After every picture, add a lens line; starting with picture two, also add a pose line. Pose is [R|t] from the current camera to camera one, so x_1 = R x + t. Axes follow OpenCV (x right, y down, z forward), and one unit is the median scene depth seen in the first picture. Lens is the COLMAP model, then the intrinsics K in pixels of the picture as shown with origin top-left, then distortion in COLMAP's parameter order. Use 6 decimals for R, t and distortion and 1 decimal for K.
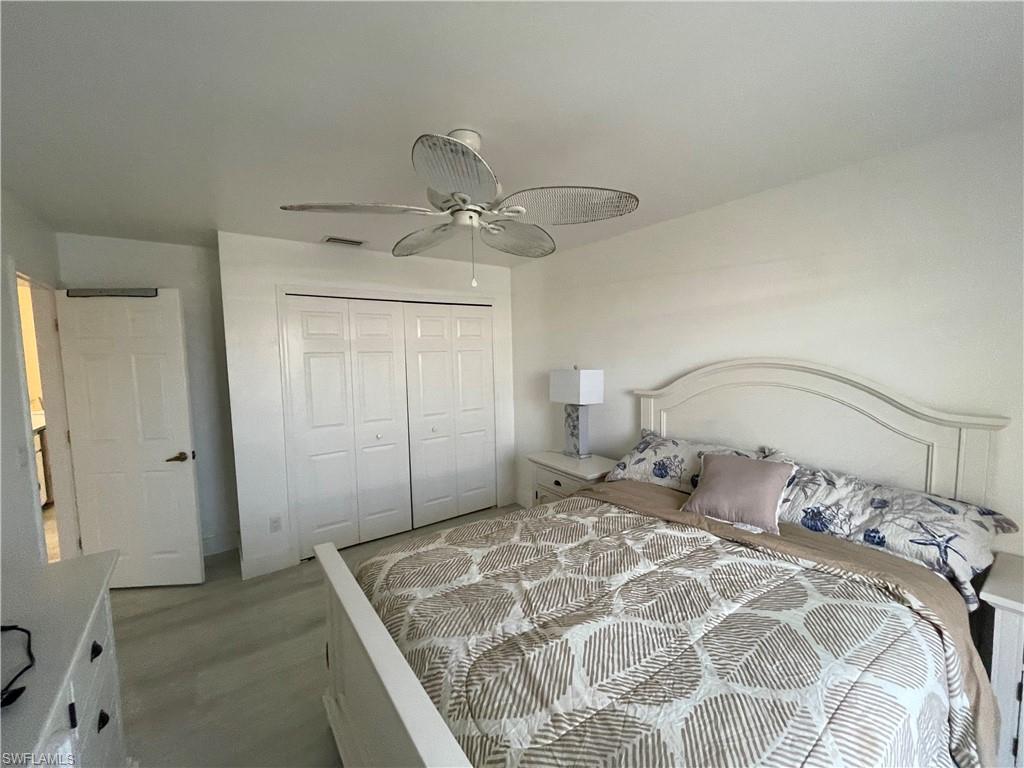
lens RADIAL K [[411.9, 0, 511.5], [0, 411.9, 383.2], [0, 0, 1]] dist [-0.001530, -0.000511]
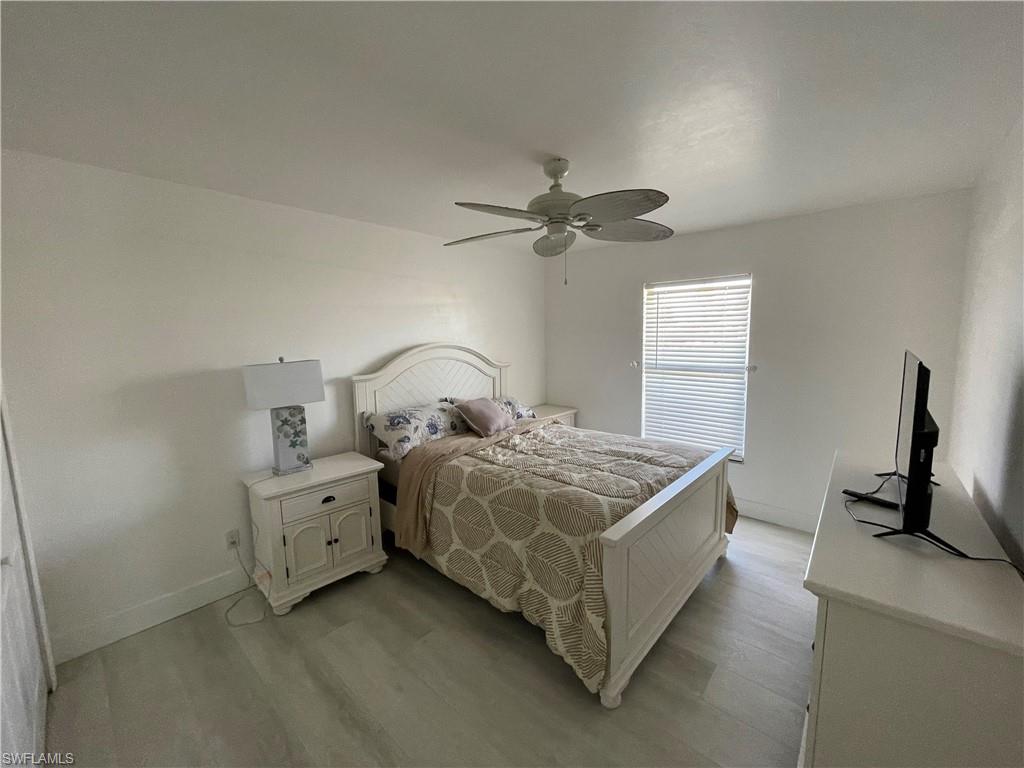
lens RADIAL K [[411.9, 0, 511.5], [0, 411.9, 383.2], [0, 0, 1]] dist [-0.001530, -0.000511]
pose [[-0.215532, -0.098835, 0.971482, -0.790200], [0.089784, 0.988645, 0.120501, -0.055361], [-0.972360, 0.113195, -0.204211, 0.841812]]
